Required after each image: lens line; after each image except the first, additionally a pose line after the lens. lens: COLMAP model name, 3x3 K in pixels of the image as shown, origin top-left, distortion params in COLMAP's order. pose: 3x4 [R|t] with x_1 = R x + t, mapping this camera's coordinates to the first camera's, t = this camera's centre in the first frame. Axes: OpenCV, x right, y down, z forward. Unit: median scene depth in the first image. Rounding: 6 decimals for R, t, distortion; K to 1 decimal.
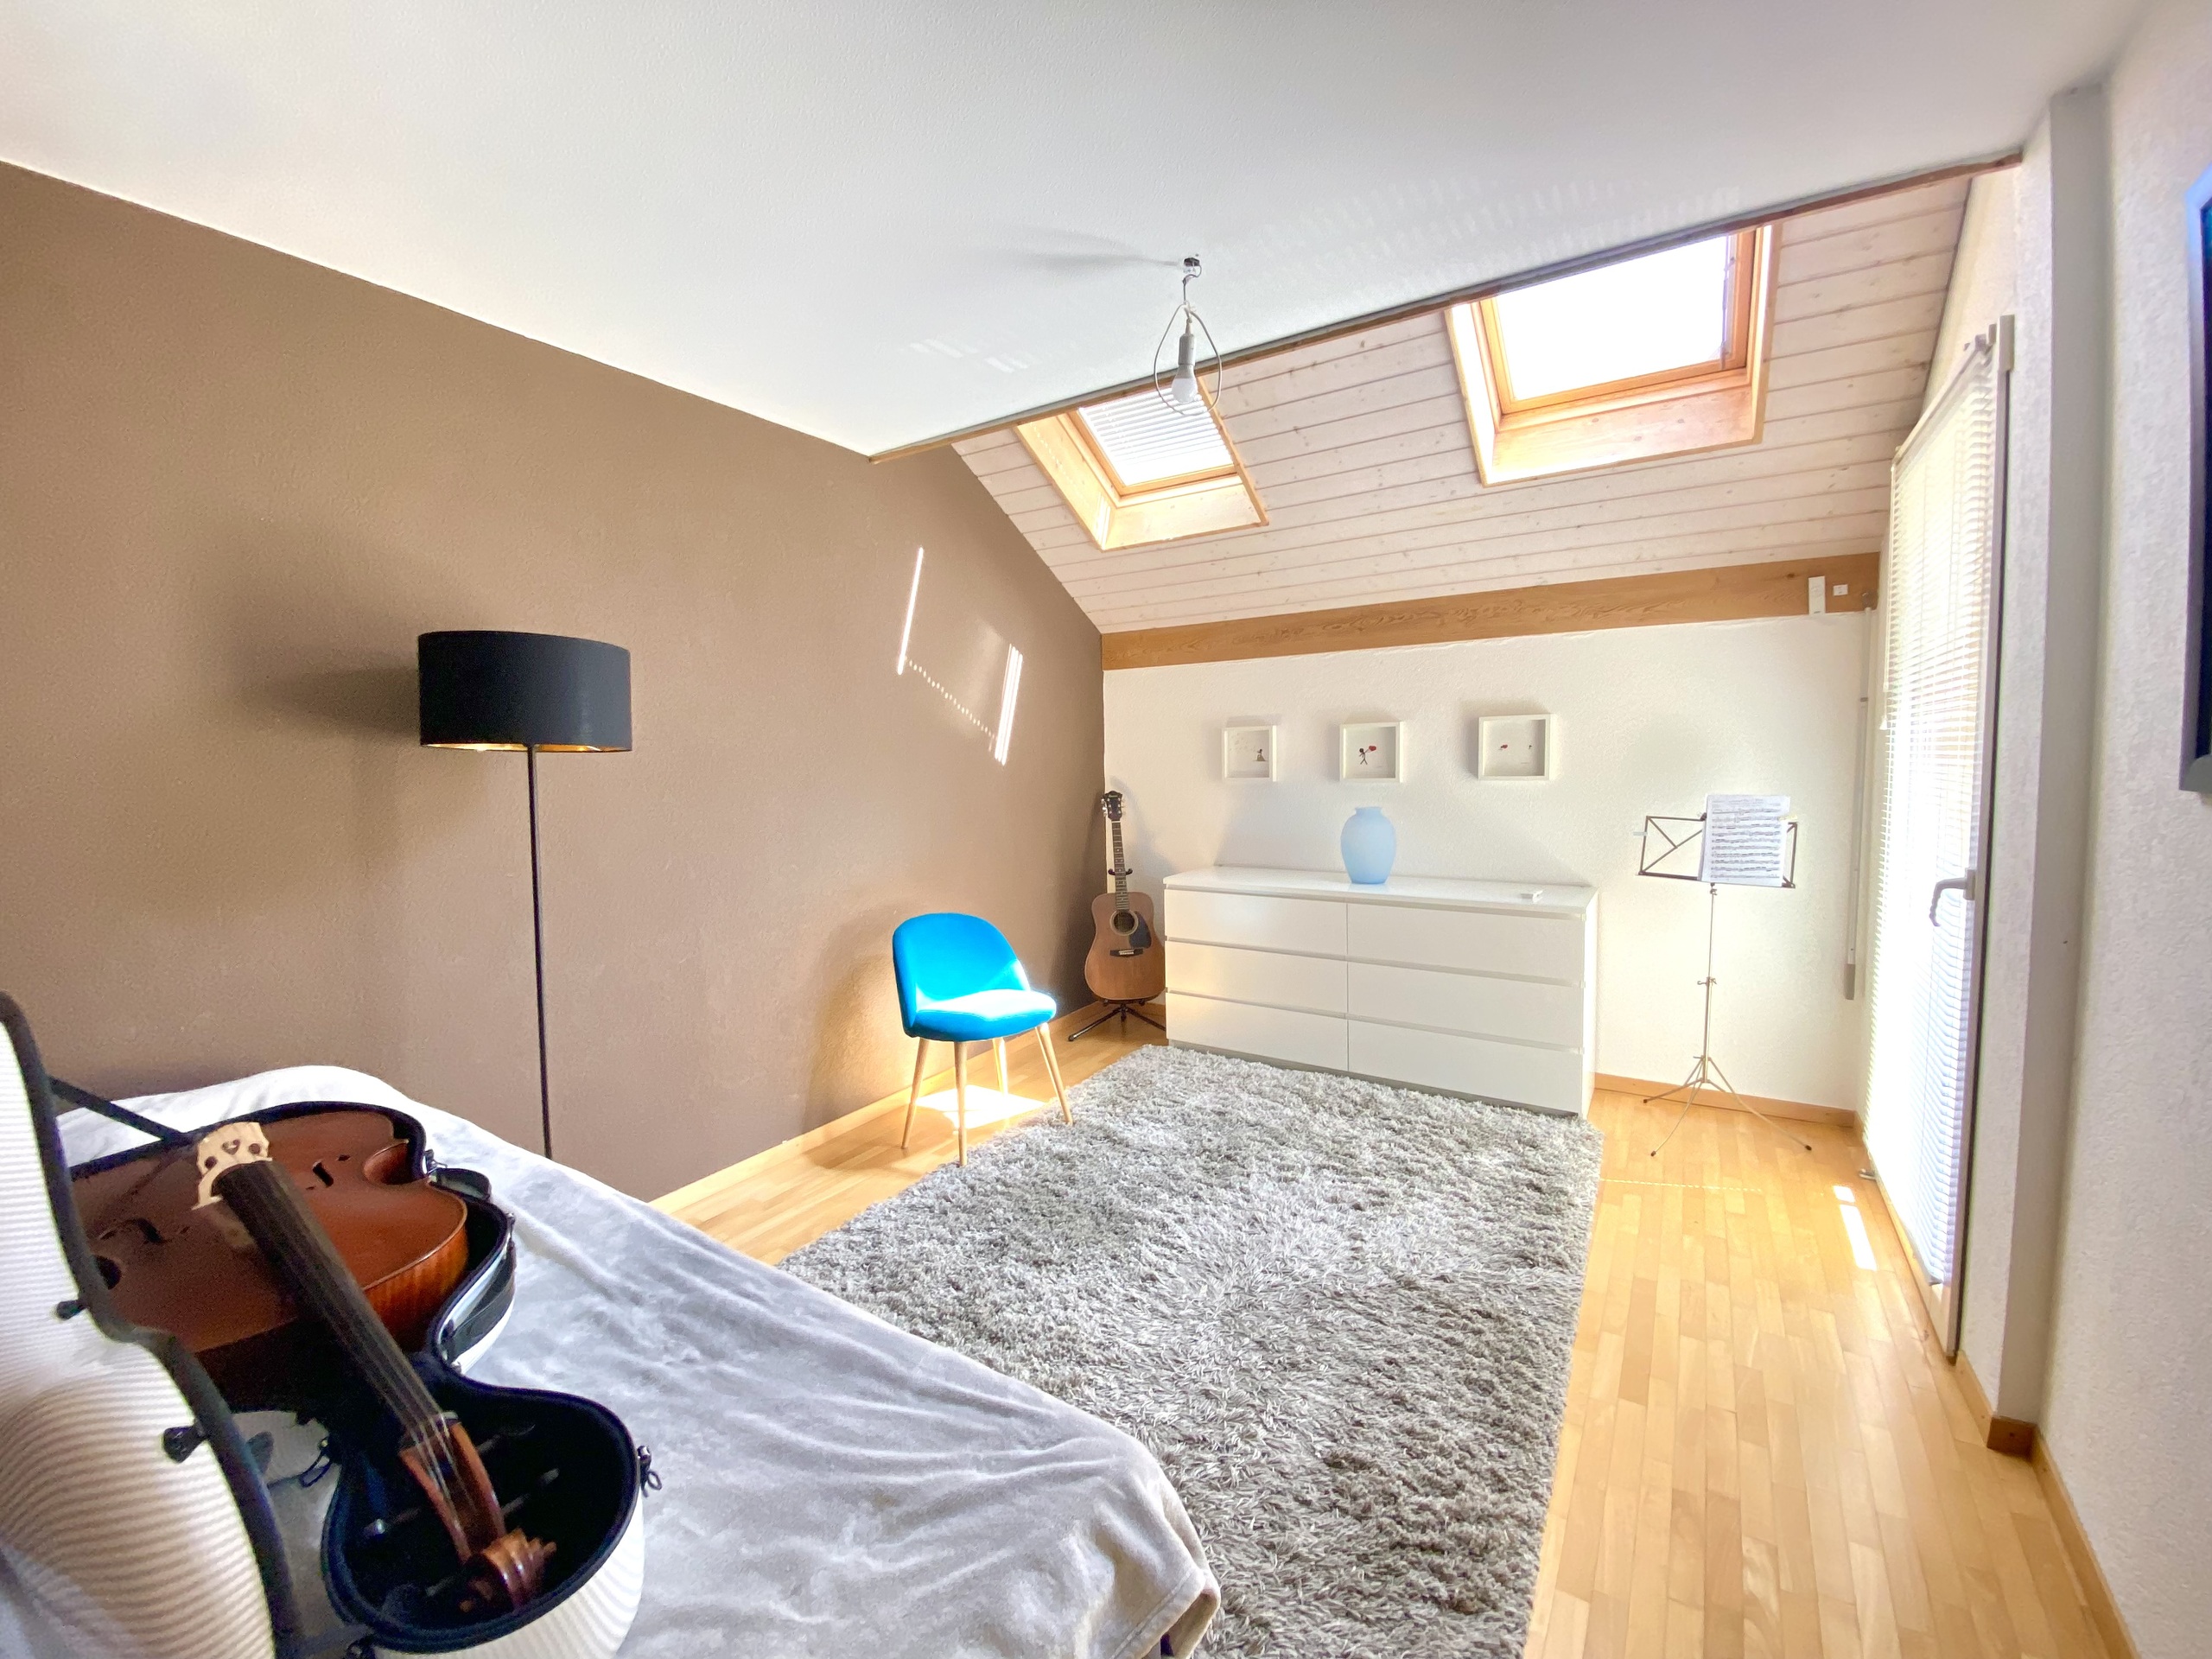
lens RADIAL K [[908.5, 0, 1124.0], [0, 908.5, 818.1], [0, 0, 1]] dist [0.017140, -0.018350]
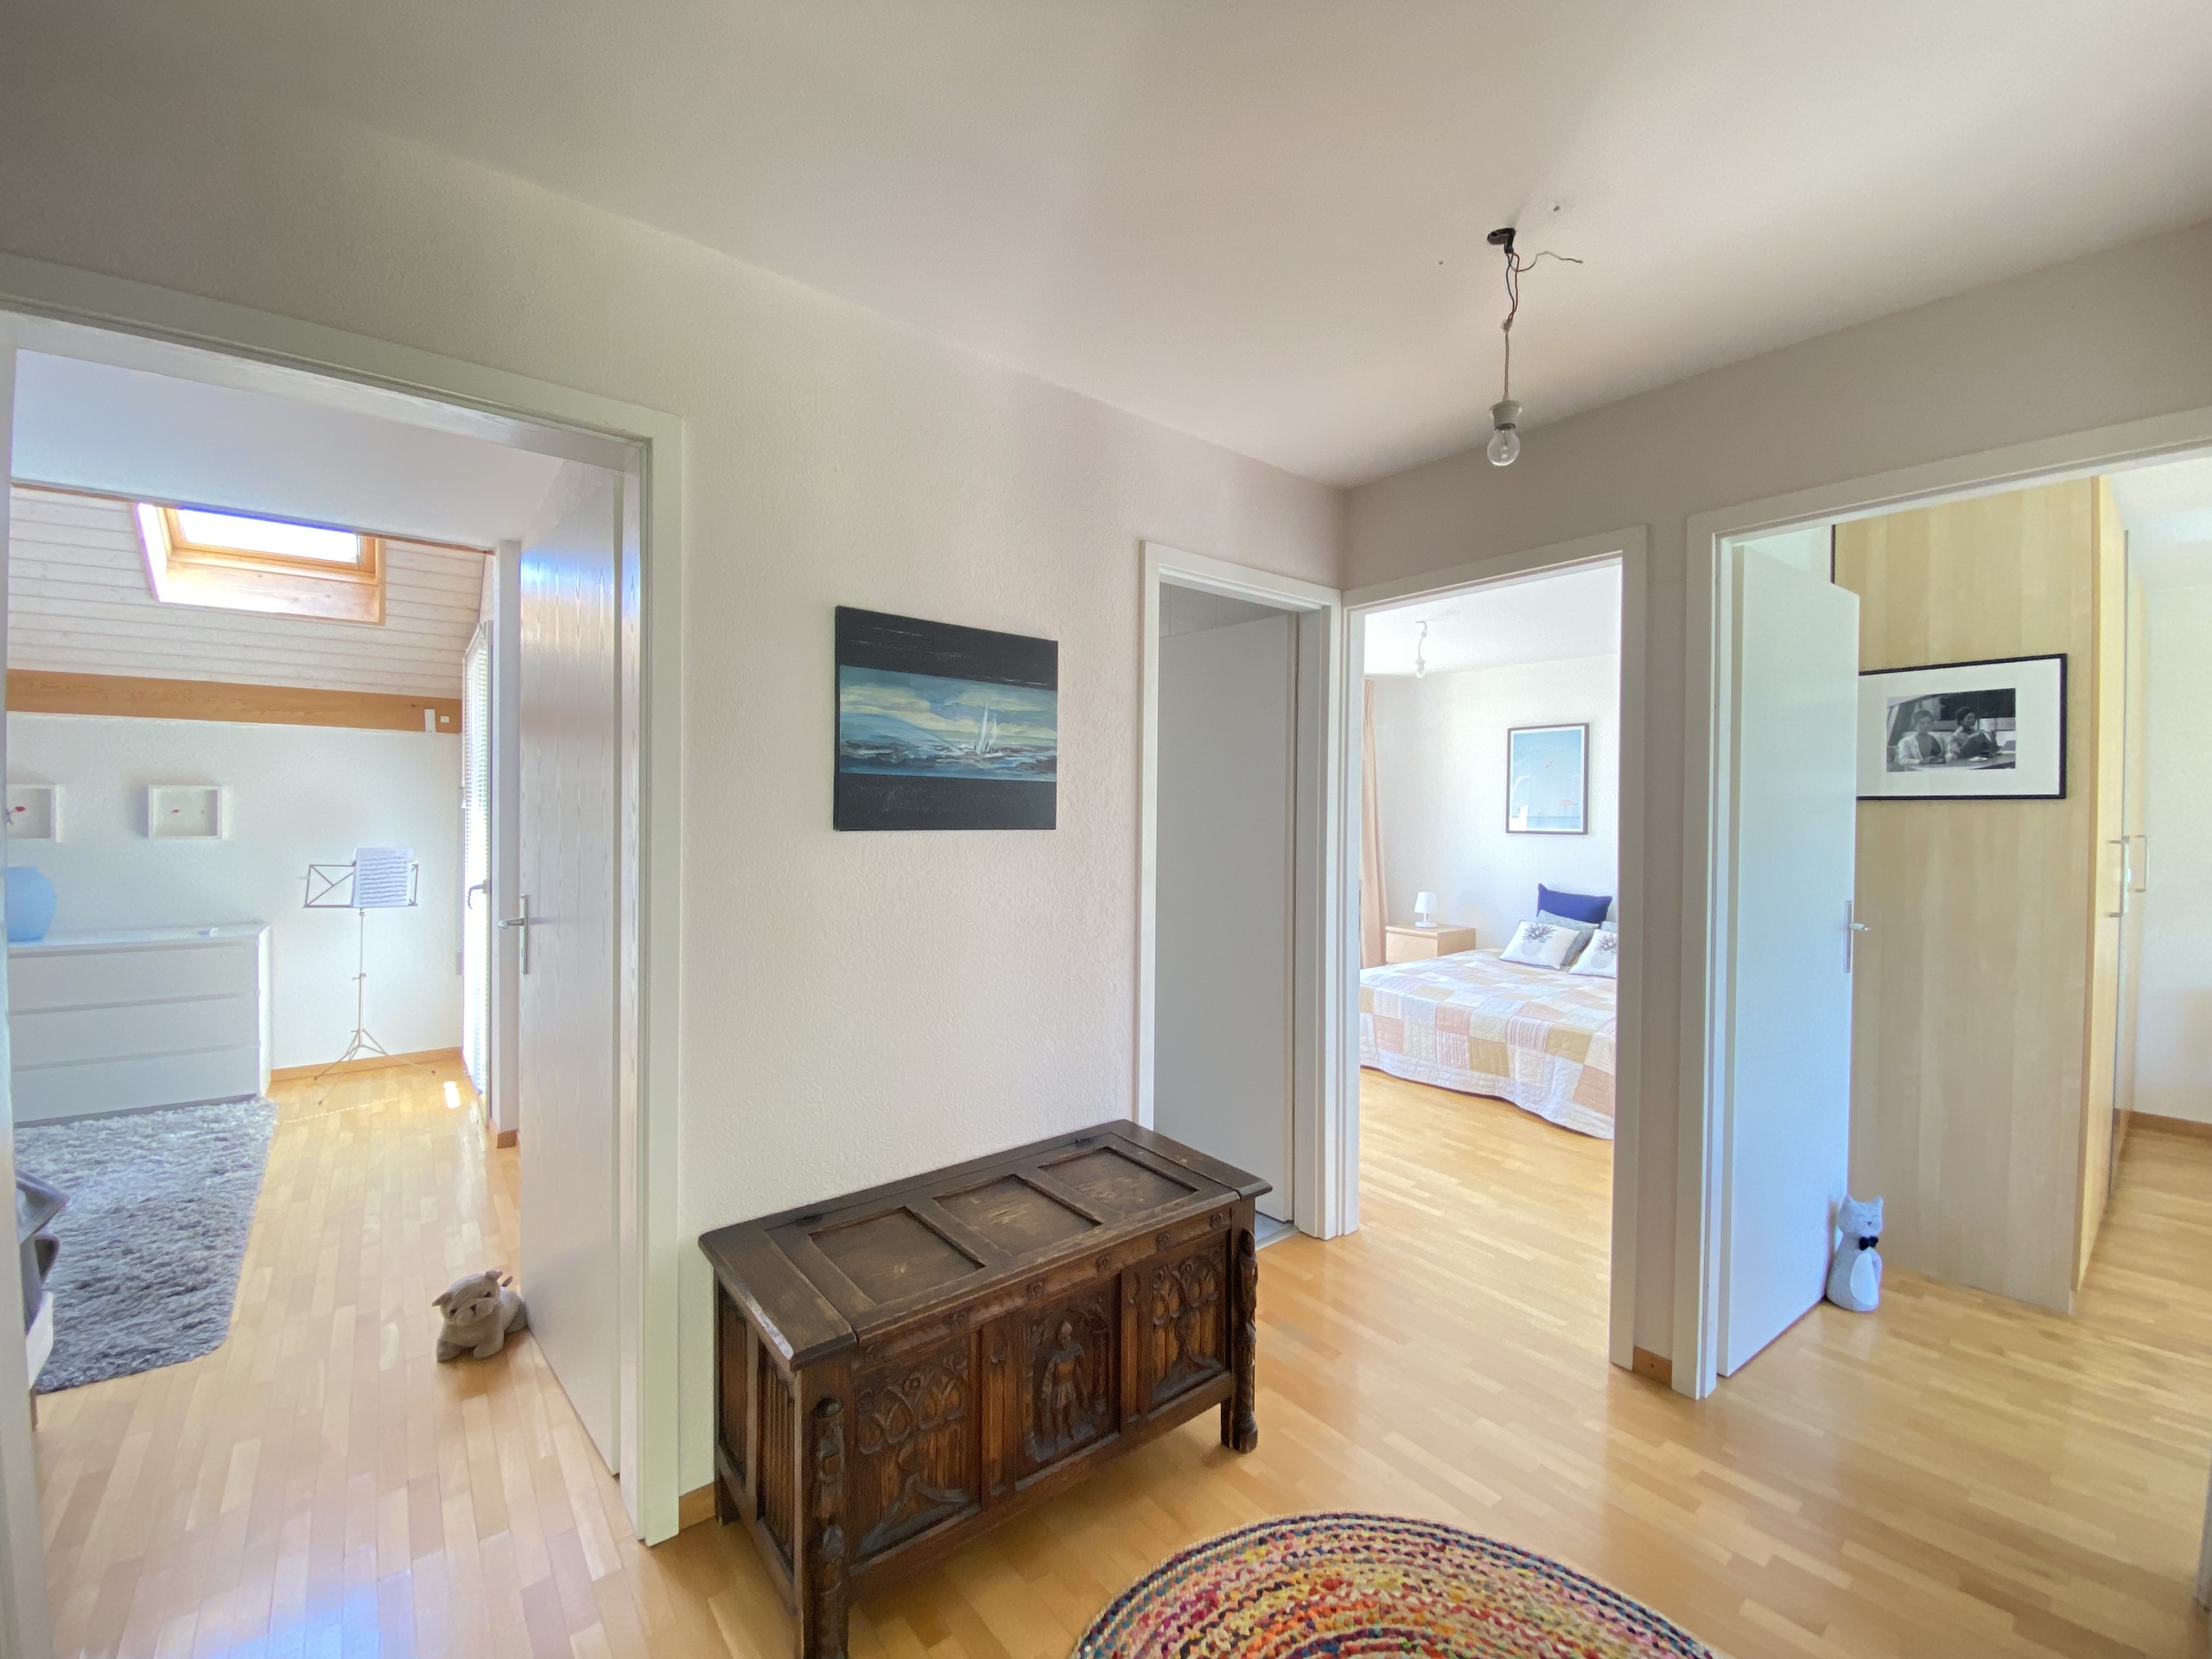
lens RADIAL K [[906.2, 0, 1099.4], [0, 906.2, 822.4], [0, 0, 1]] dist [0.000919, -0.010366]
pose [[0.341765, 0.009909, 0.939733, -0.311784], [0.048850, 0.998405, -0.028293, 0.032319], [-0.938515, 0.055575, 0.340736, -0.611272]]
